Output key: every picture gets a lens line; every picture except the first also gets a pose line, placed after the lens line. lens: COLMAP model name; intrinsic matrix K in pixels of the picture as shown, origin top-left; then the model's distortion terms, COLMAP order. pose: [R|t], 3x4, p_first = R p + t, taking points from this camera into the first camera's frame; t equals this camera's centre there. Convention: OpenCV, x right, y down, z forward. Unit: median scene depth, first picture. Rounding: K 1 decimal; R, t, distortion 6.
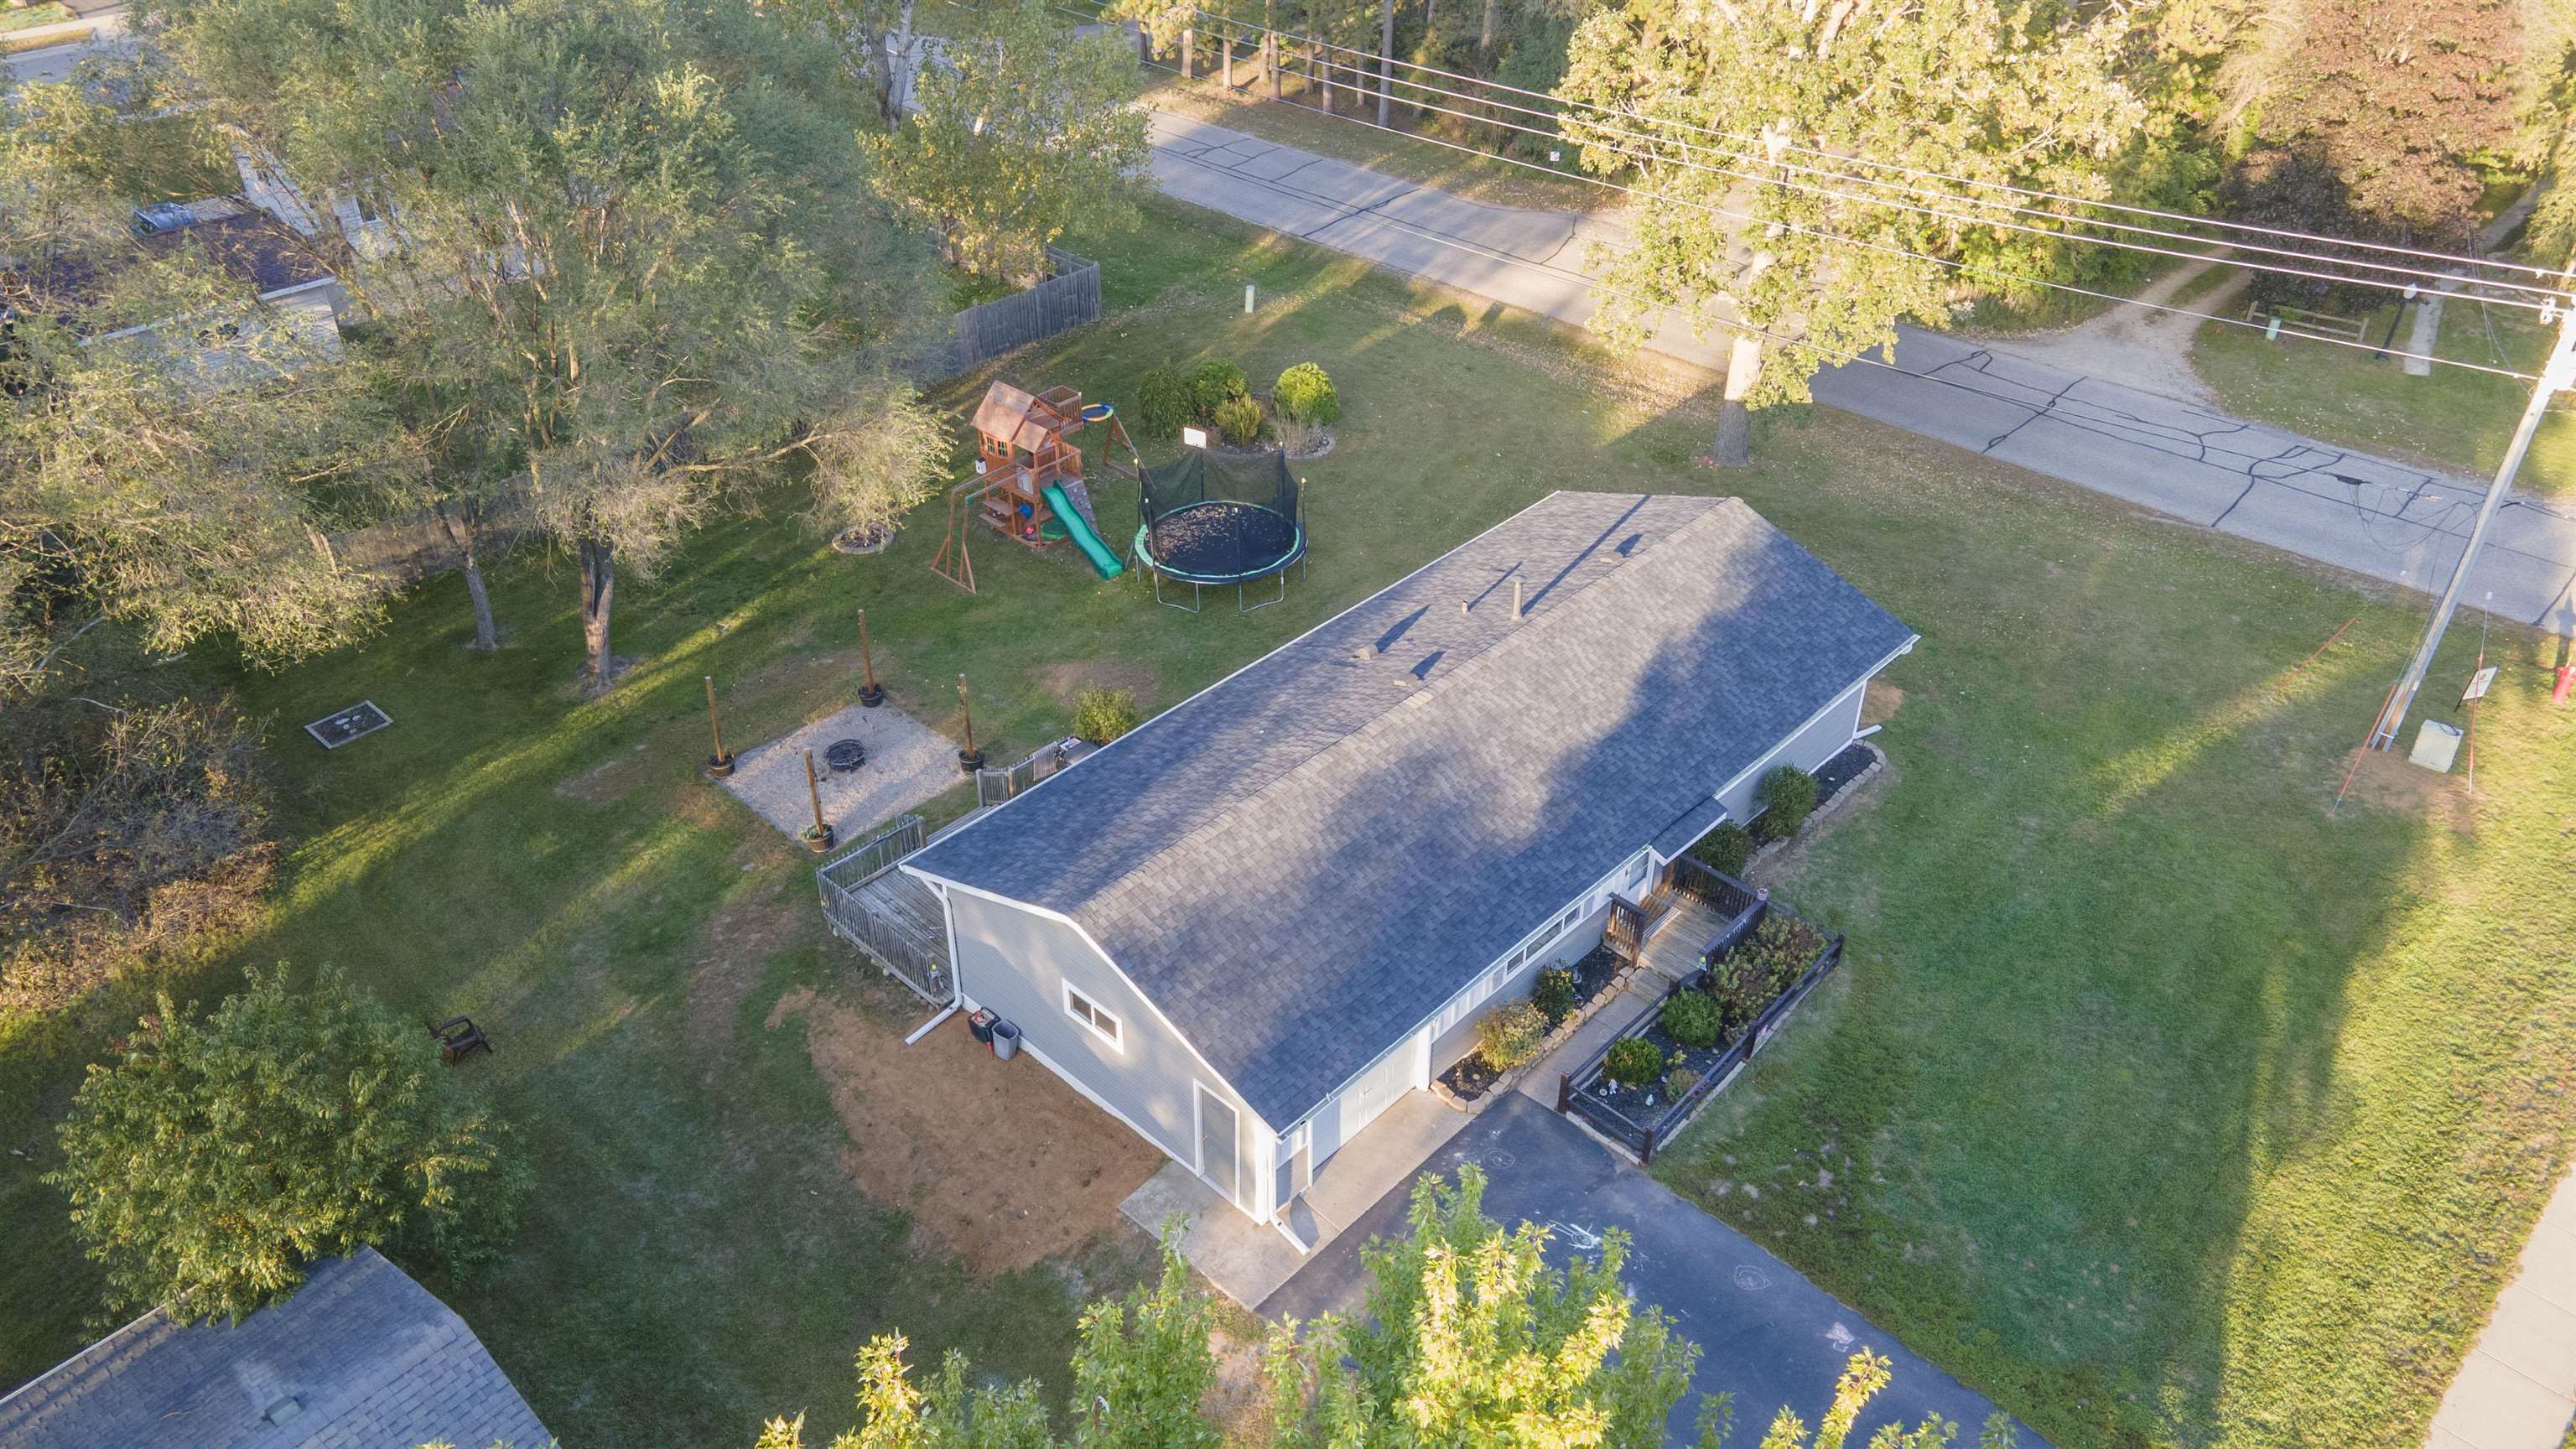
lens RADIAL K [[1891.3, 0, 1288.8], [0, 1891.3, 712.1], [0, 0, 1]] dist [0.002485, 0.078008]
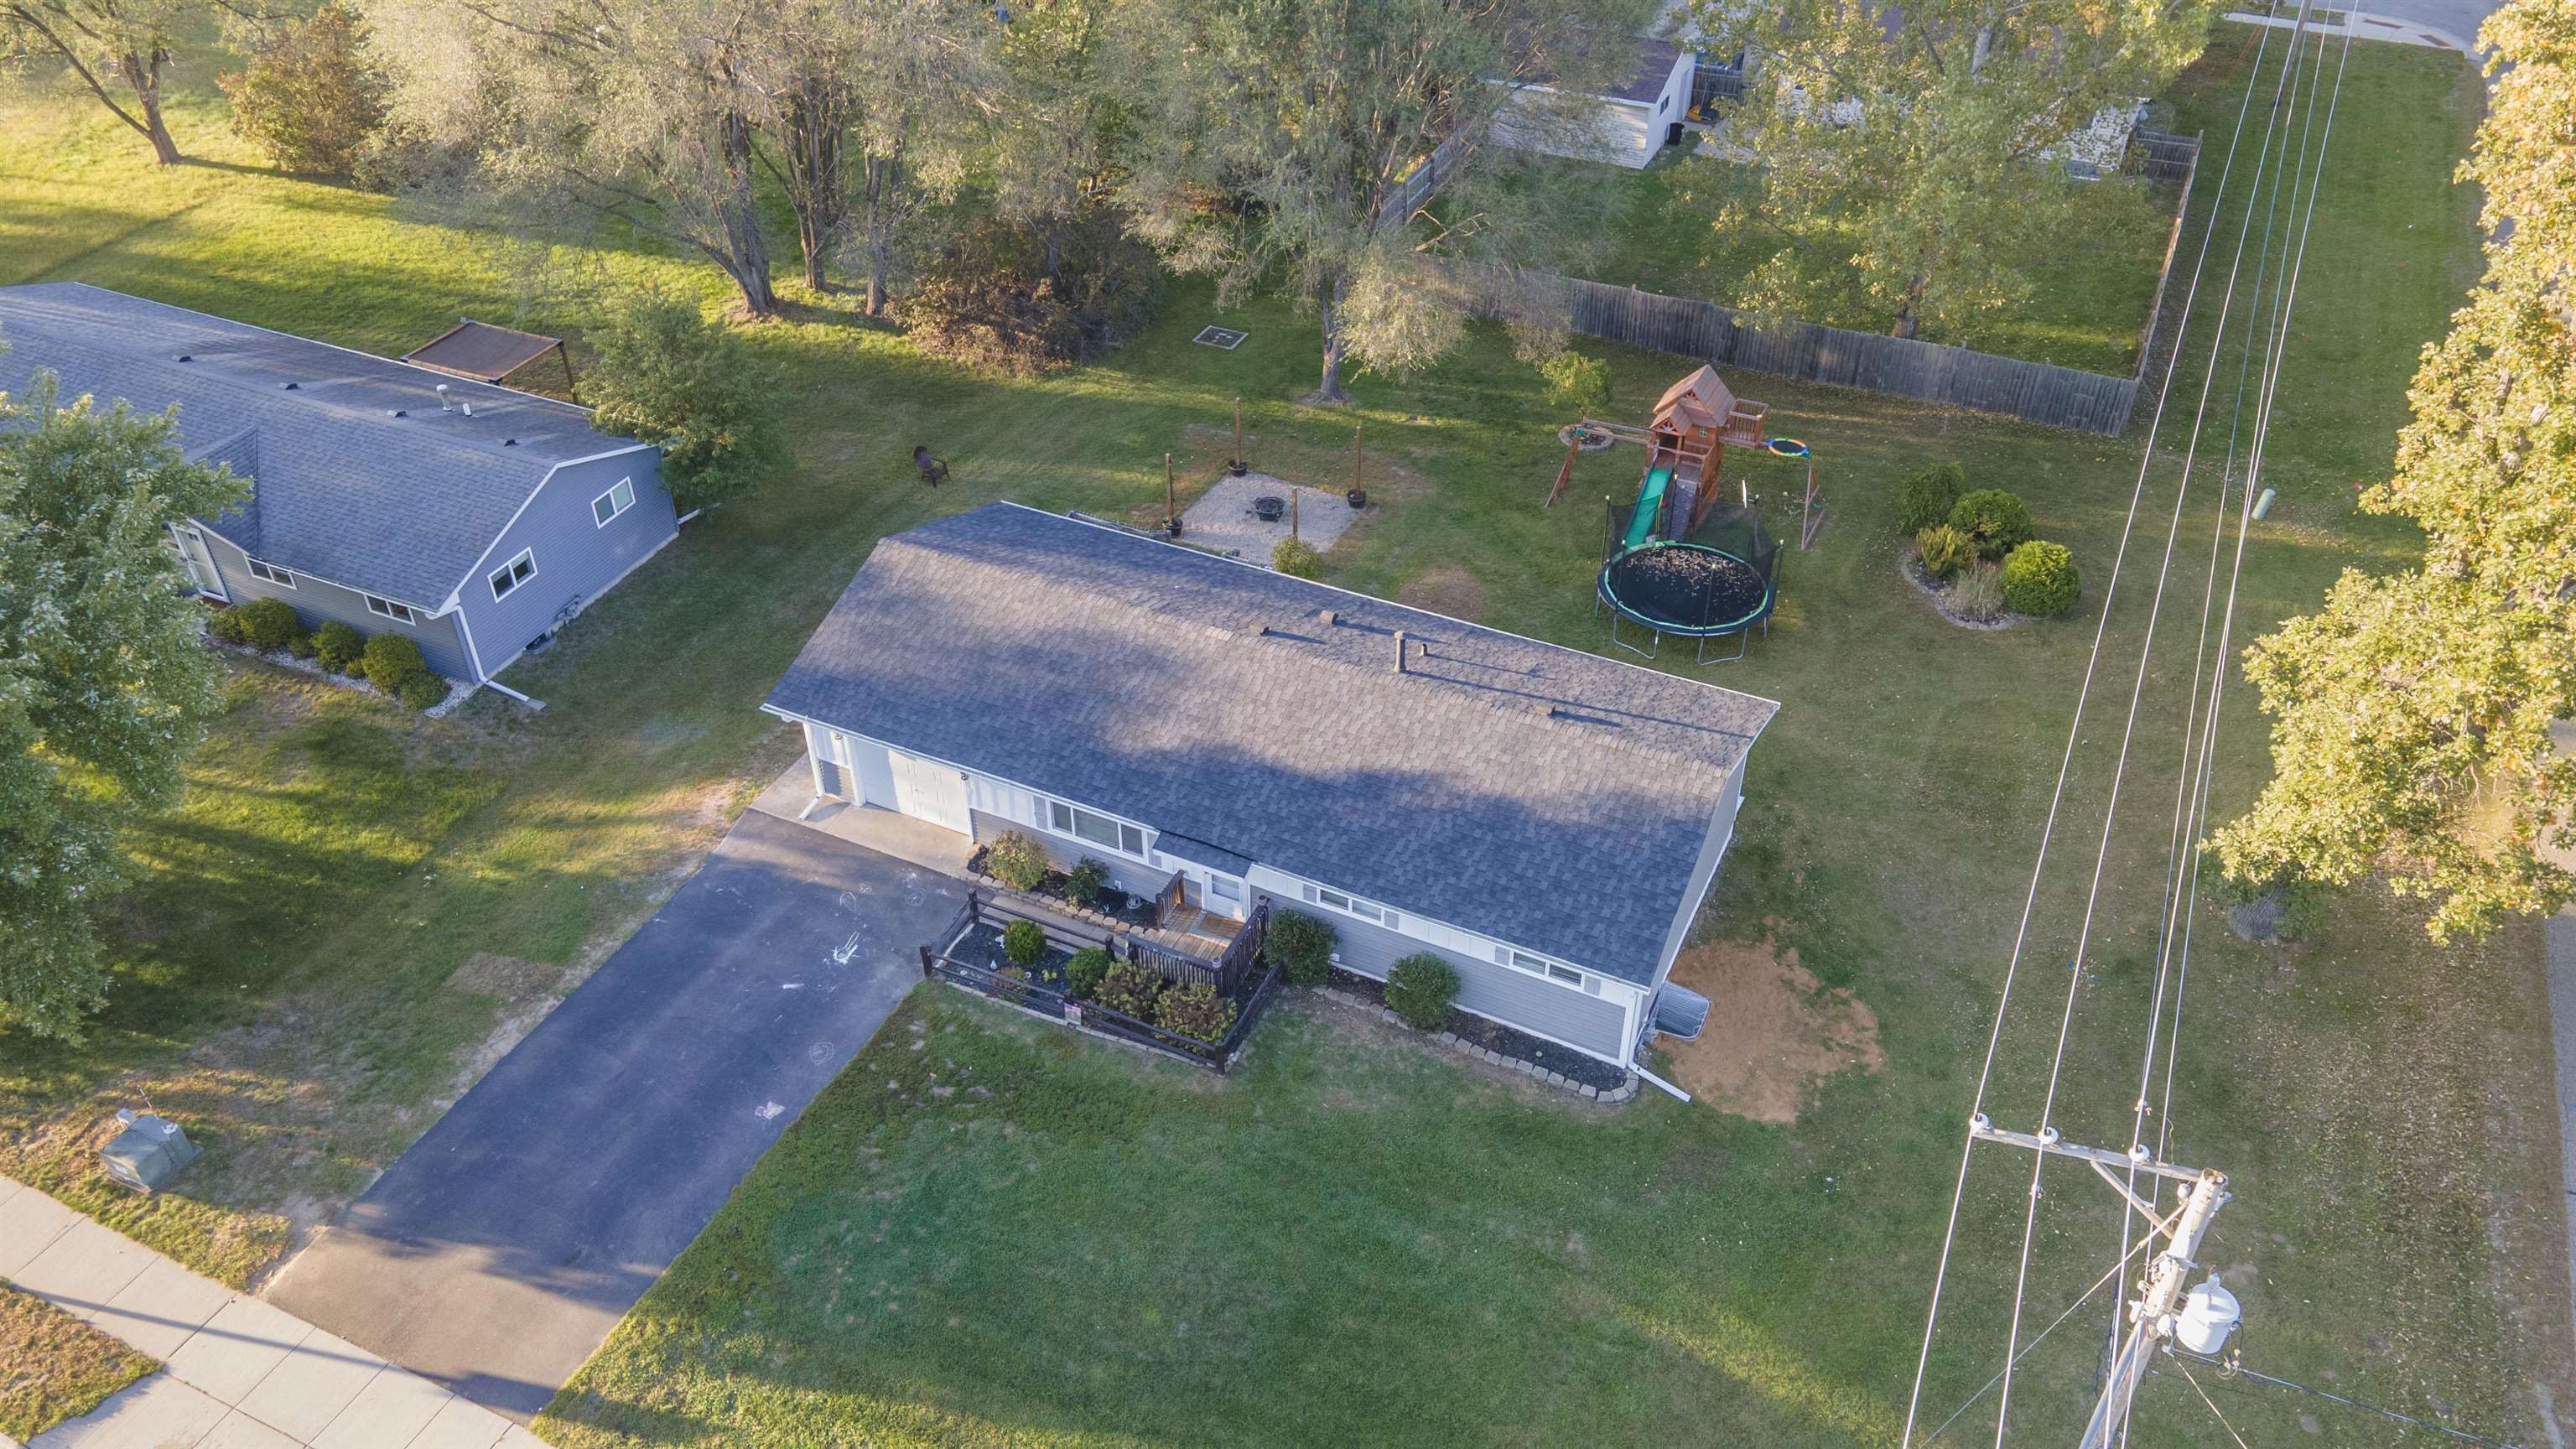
lens RADIAL K [[1891.3, 0, 1288.8], [0, 1891.3, 712.1], [0, 0, 1]] dist [0.002485, 0.078008]
pose [[0.304155, 0.571824, -0.761910, 0.940934], [-0.535703, 0.764028, 0.359560, -0.387524], [0.787725, 0.298796, 0.538711, 0.423511]]
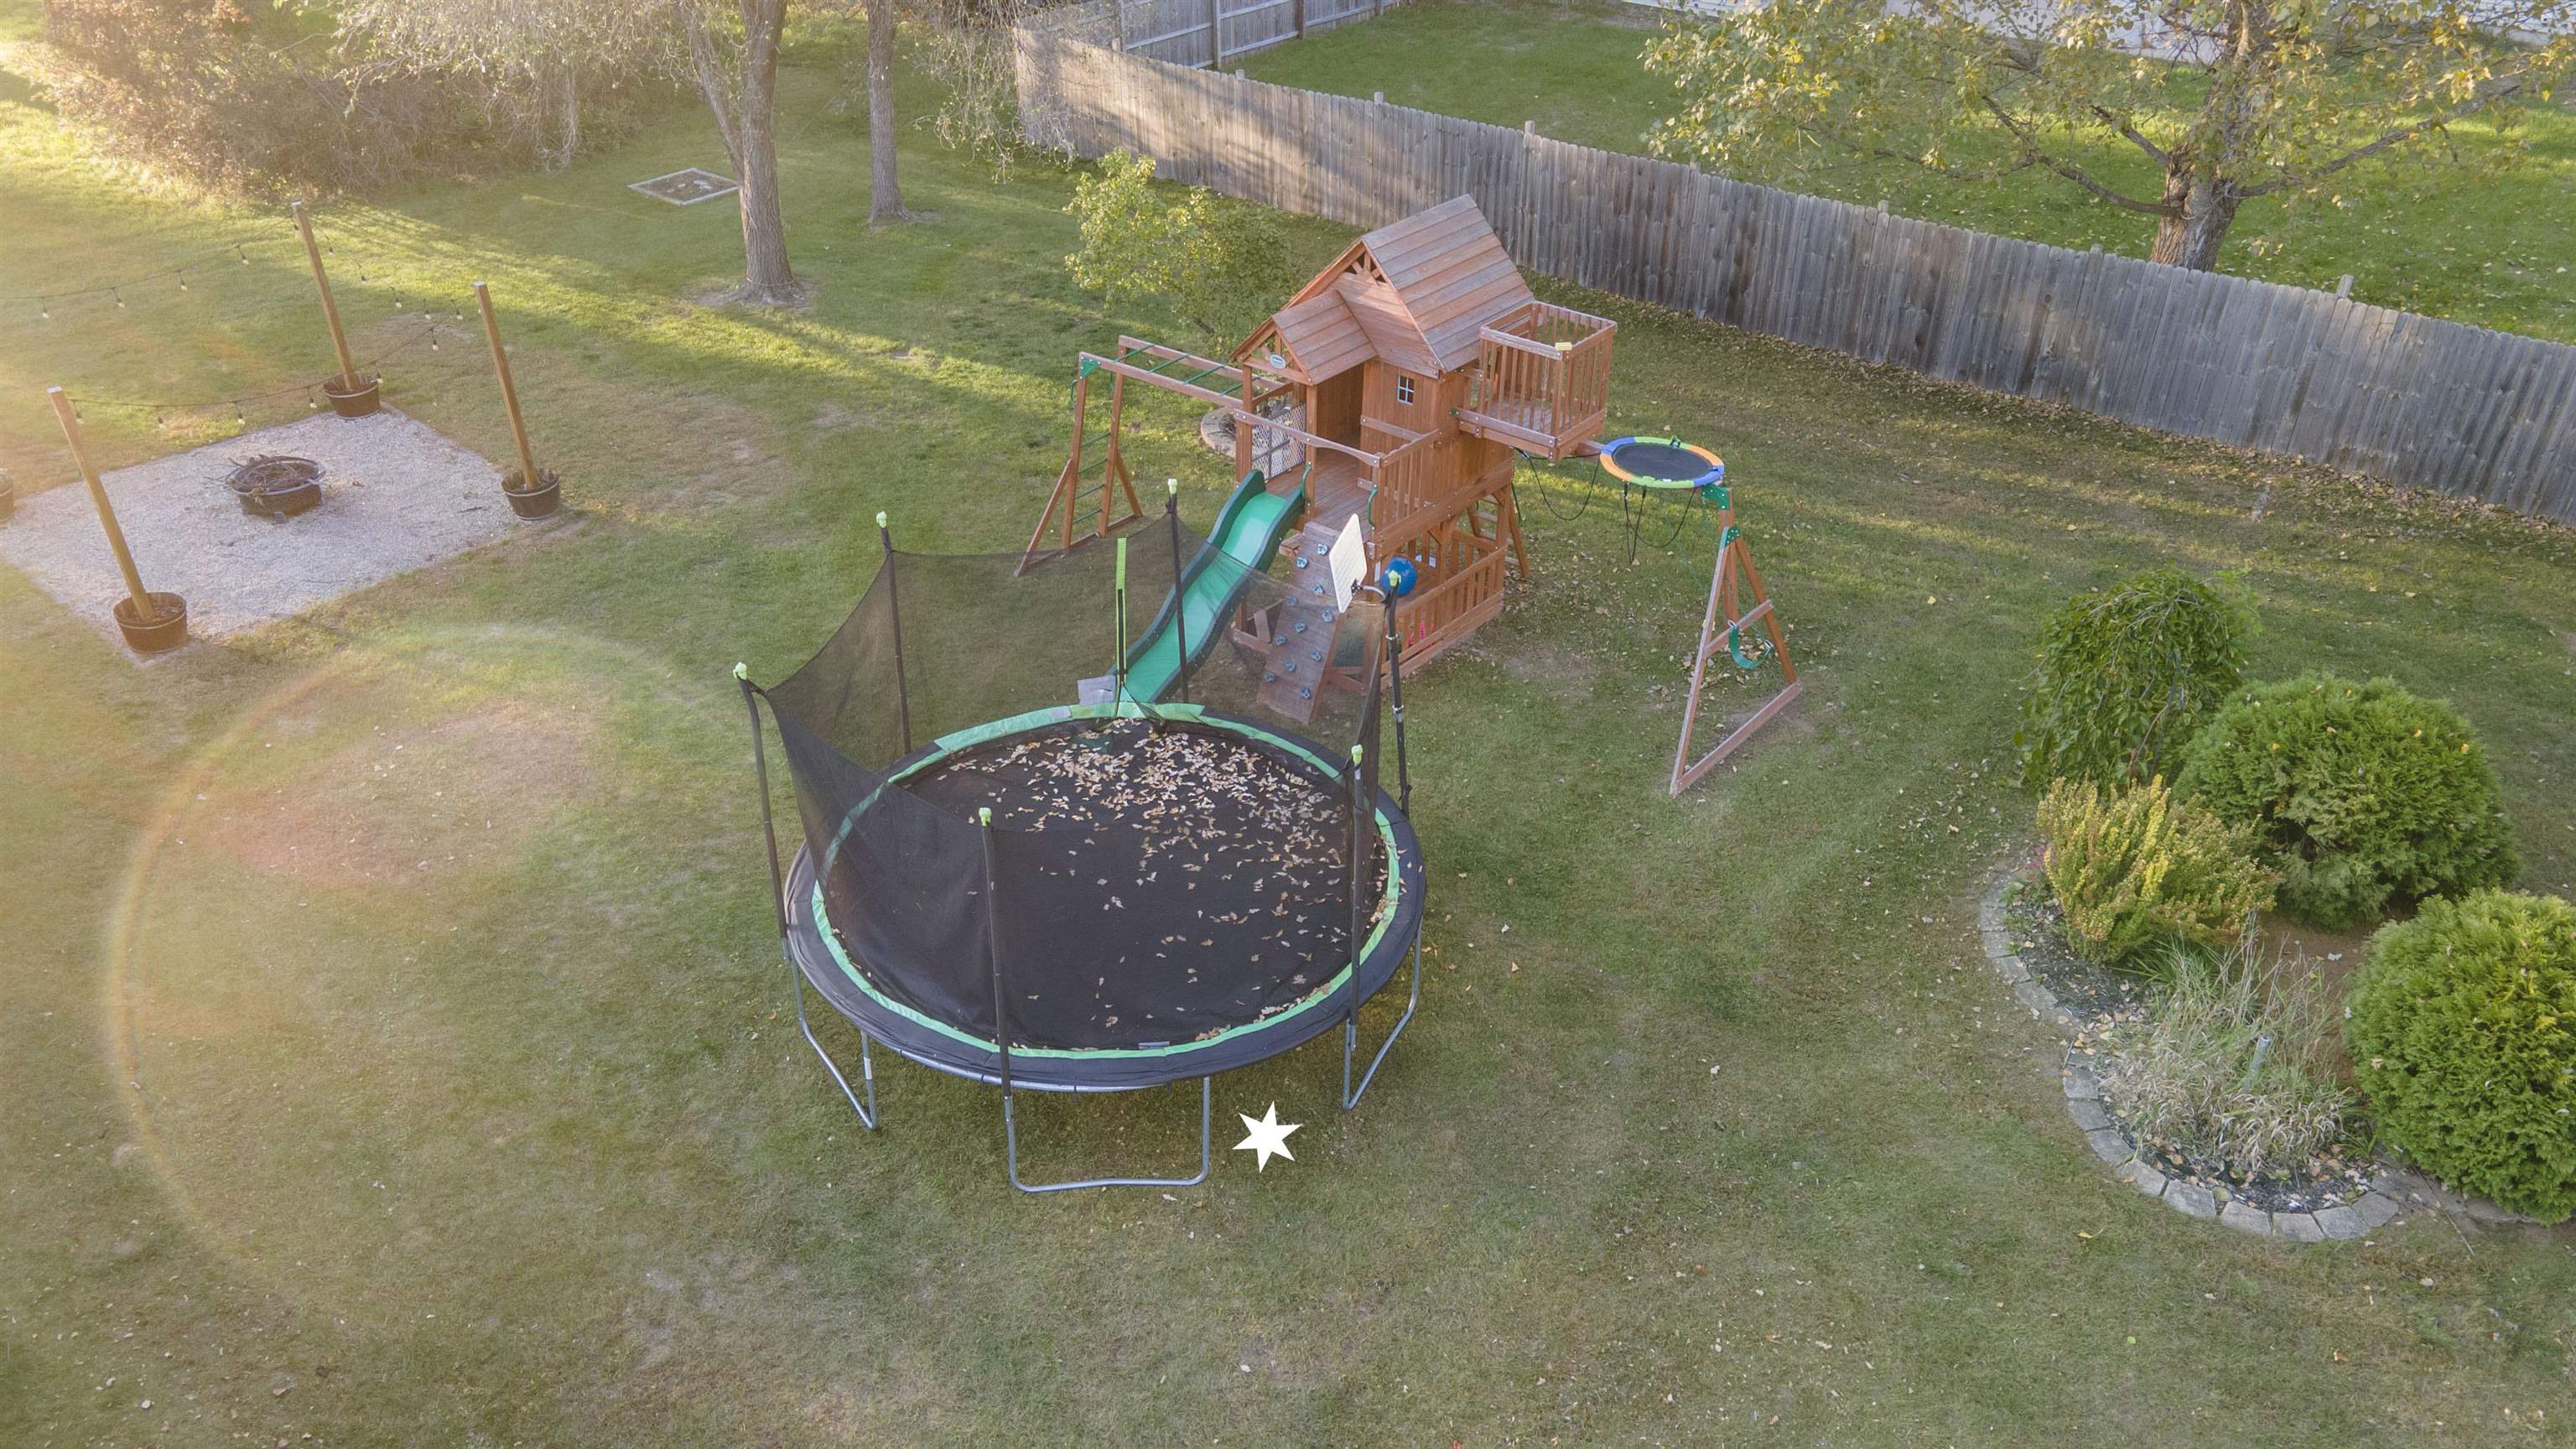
lens RADIAL K [[1891.3, 0, 1288.8], [0, 1891.3, 712.1], [0, 0, 1]] dist [0.002485, 0.078008]
pose [[0.078205, 0.535958, -0.840614, 0.246523], [-0.566021, 0.717985, 0.405114, -0.316271], [0.820673, 0.444124, 0.359513, 1.229093]]
